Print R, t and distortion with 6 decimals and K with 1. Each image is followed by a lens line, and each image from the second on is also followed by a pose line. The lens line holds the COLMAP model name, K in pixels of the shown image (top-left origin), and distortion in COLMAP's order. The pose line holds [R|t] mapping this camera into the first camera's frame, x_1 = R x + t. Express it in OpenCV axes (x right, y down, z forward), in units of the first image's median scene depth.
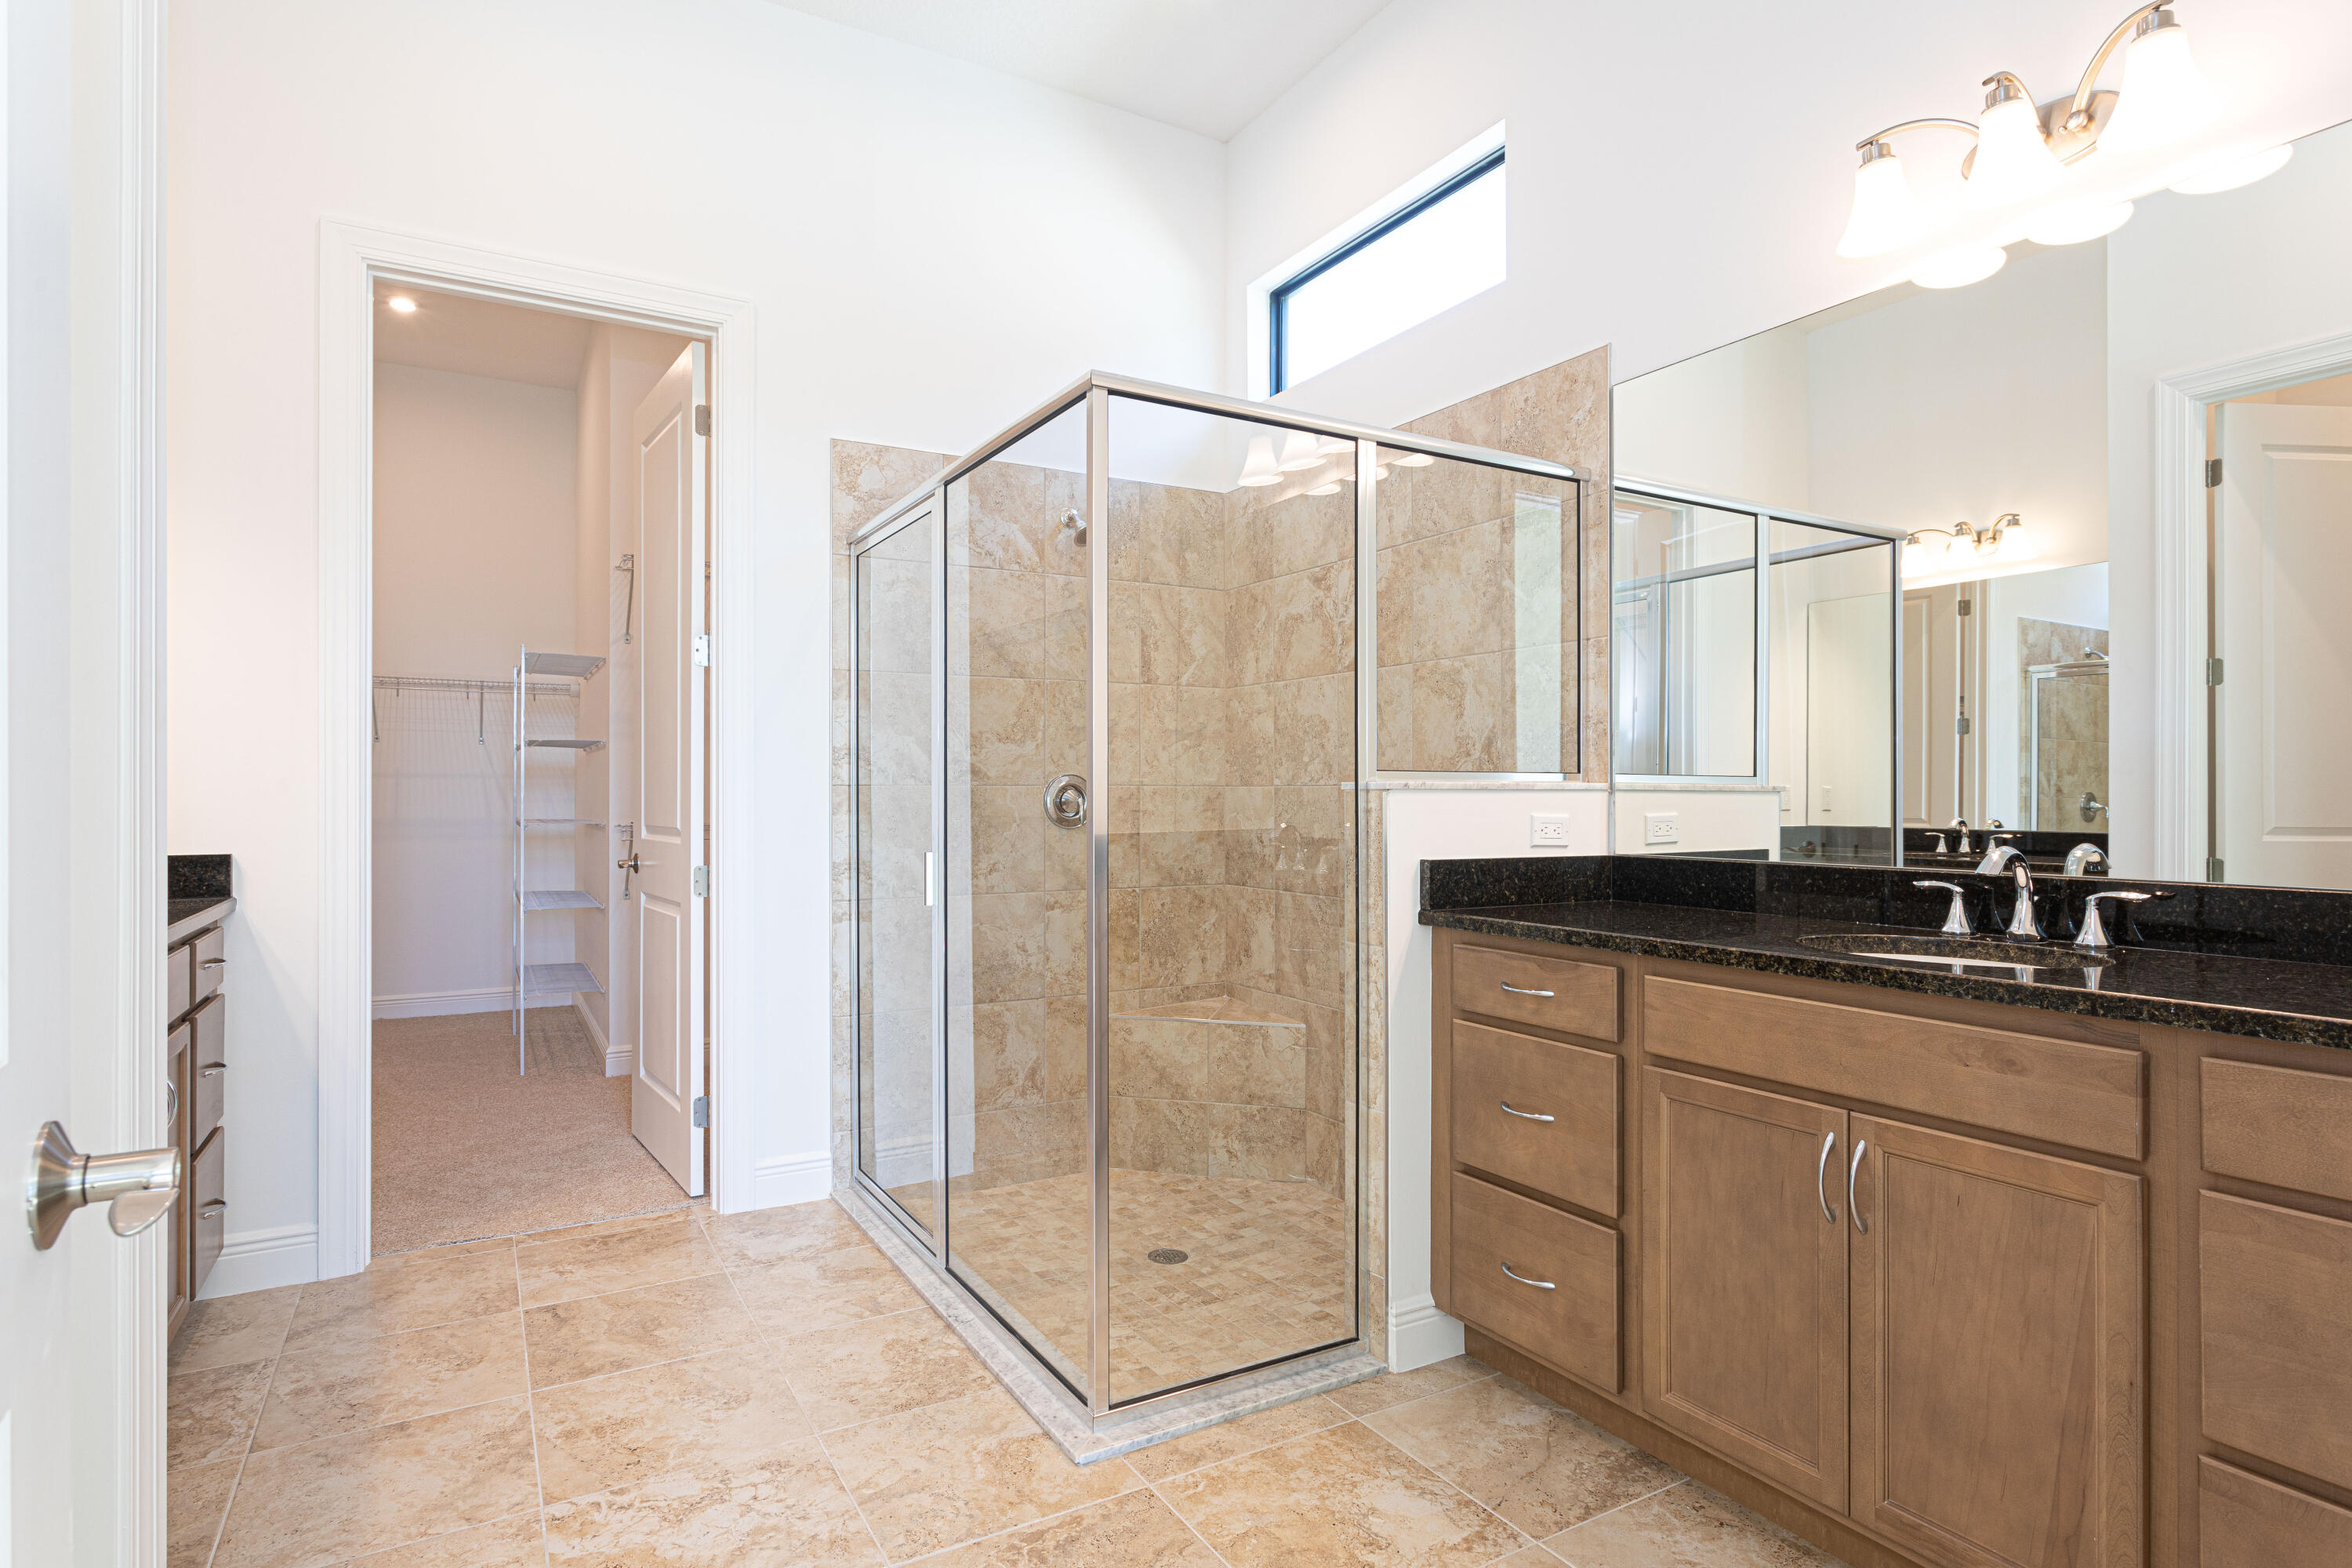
lens RADIAL K [[1226.1, 0, 1173.1], [0, 1226.1, 780.3], [0, 0, 1]] dist [-0.006540, 0.000432]
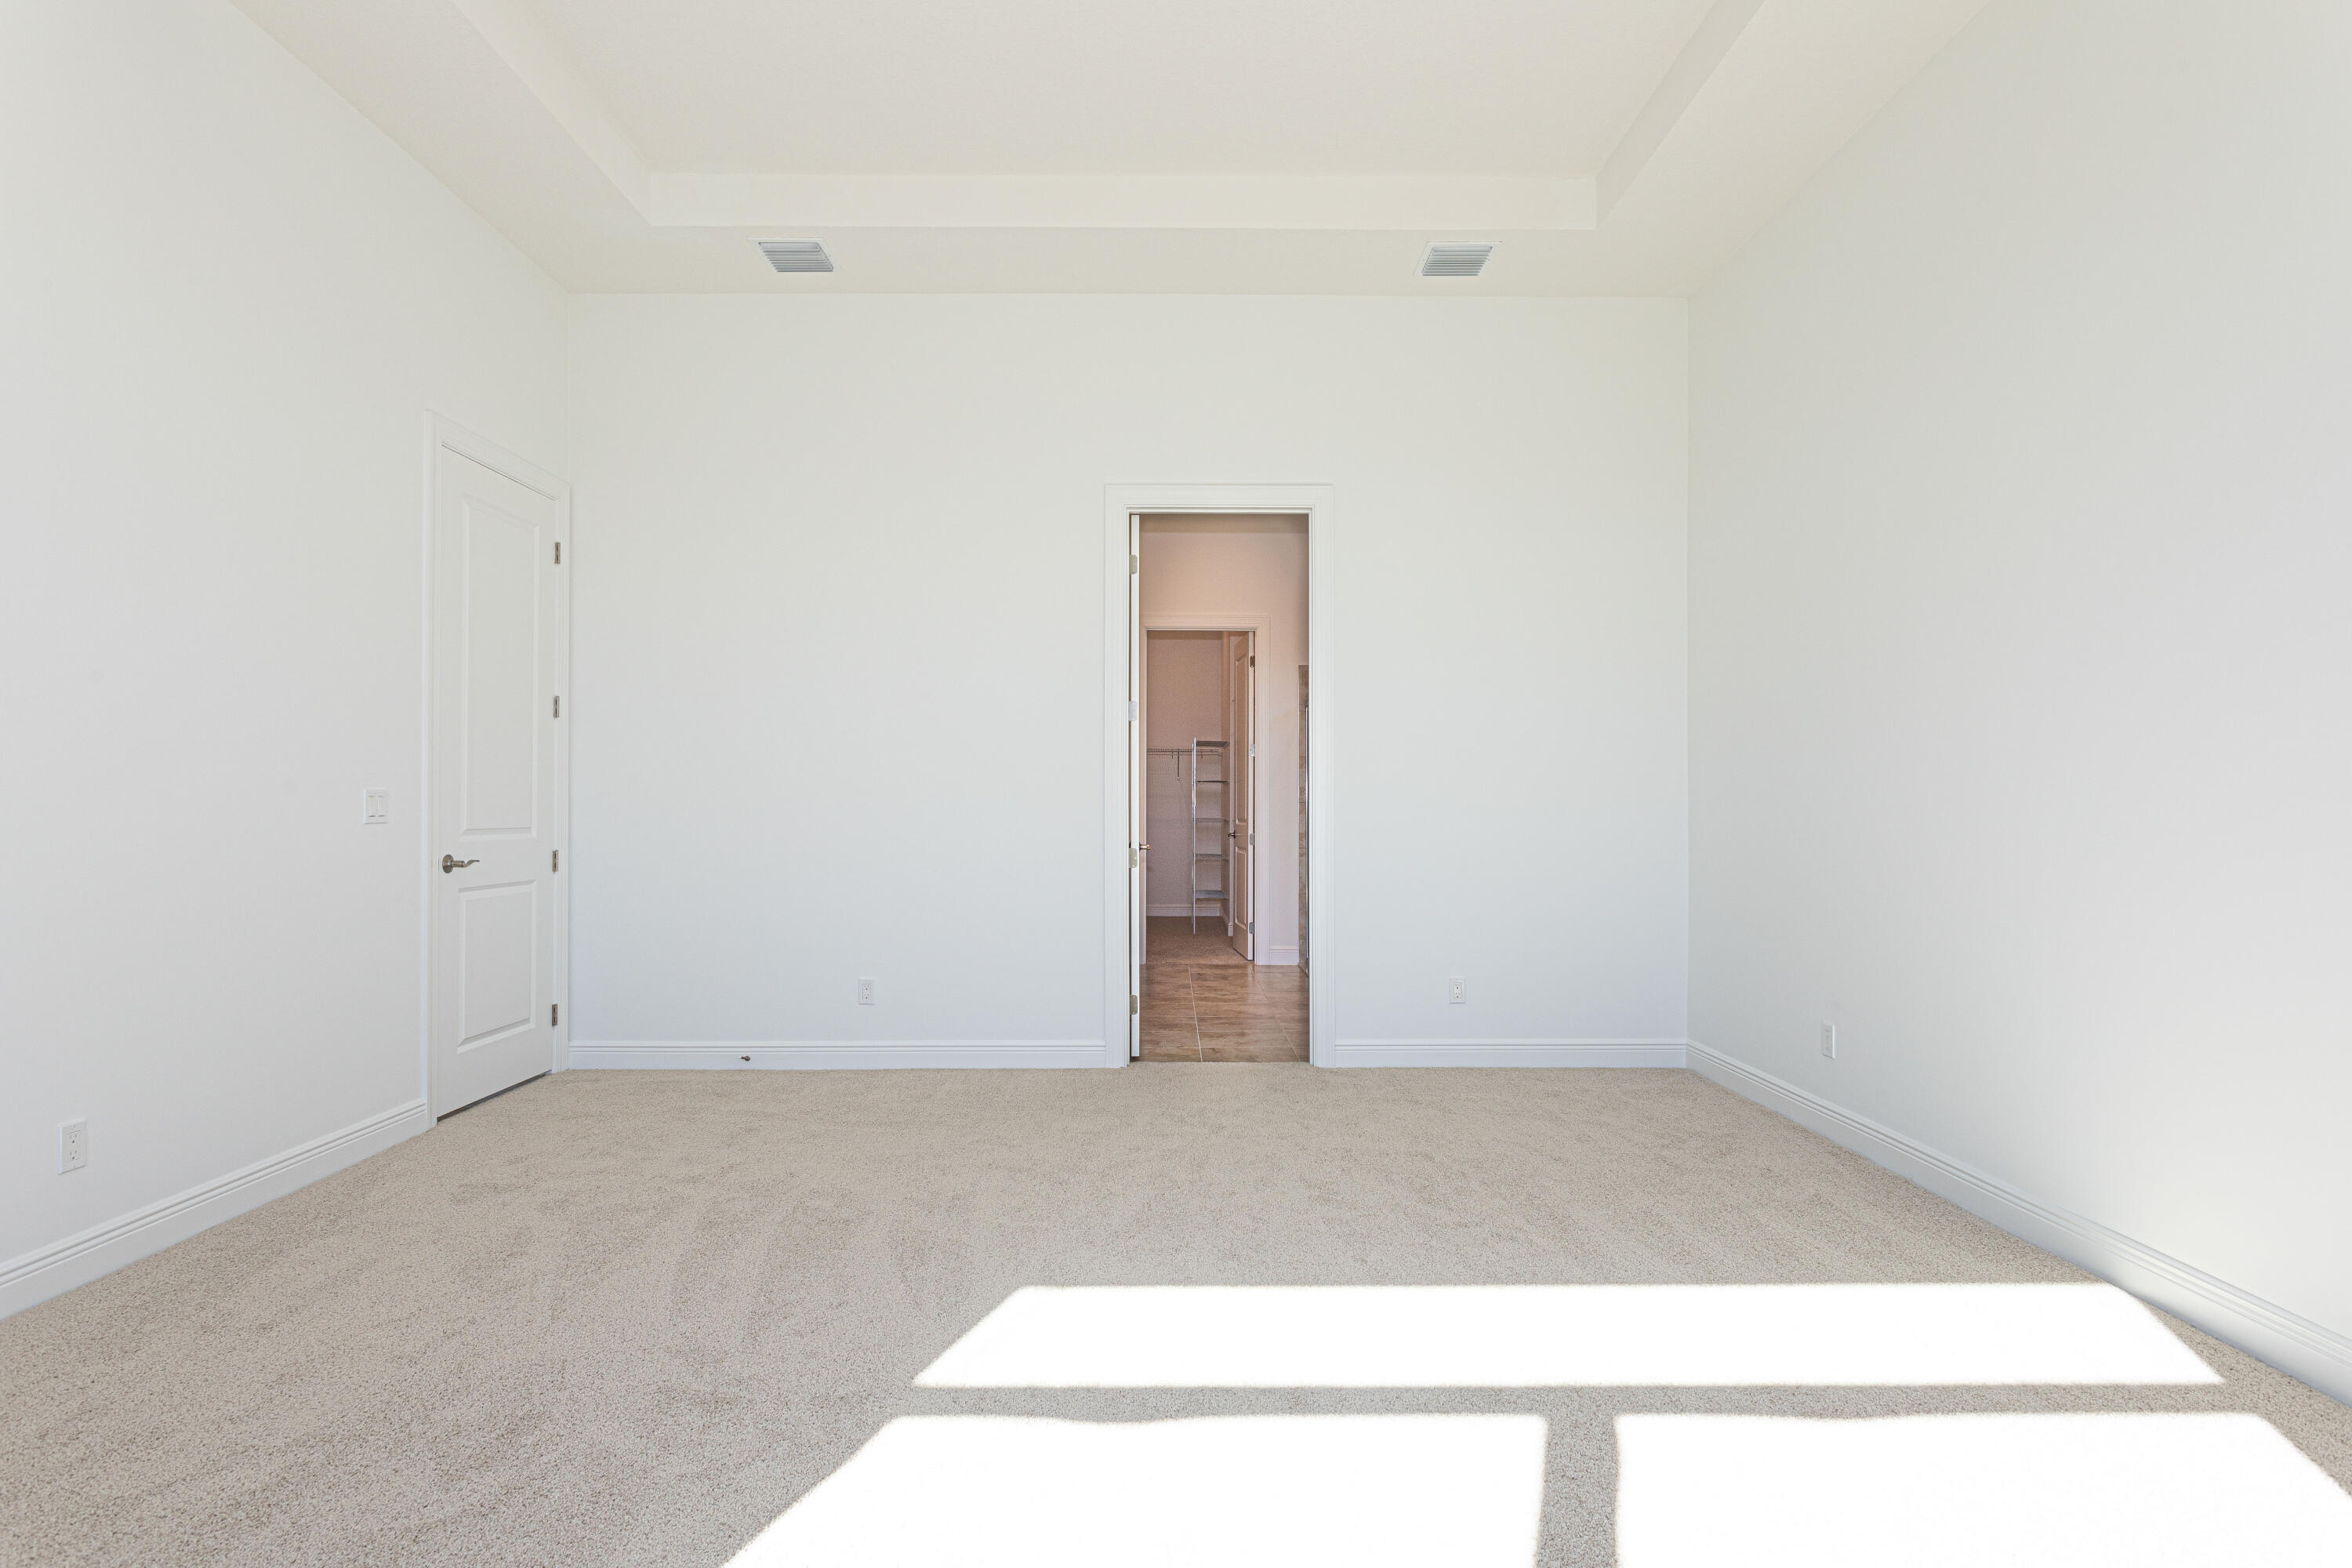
lens RADIAL K [[1226.1, 0, 1173.1], [0, 1226.1, 780.3], [0, 0, 1]] dist [-0.006540, 0.000432]
pose [[0.869104, -0.008643, -0.494554, 0.488677], [0.006052, 0.999958, -0.006840, -0.018683], [0.494592, 0.002951, 0.869120, -0.868099]]
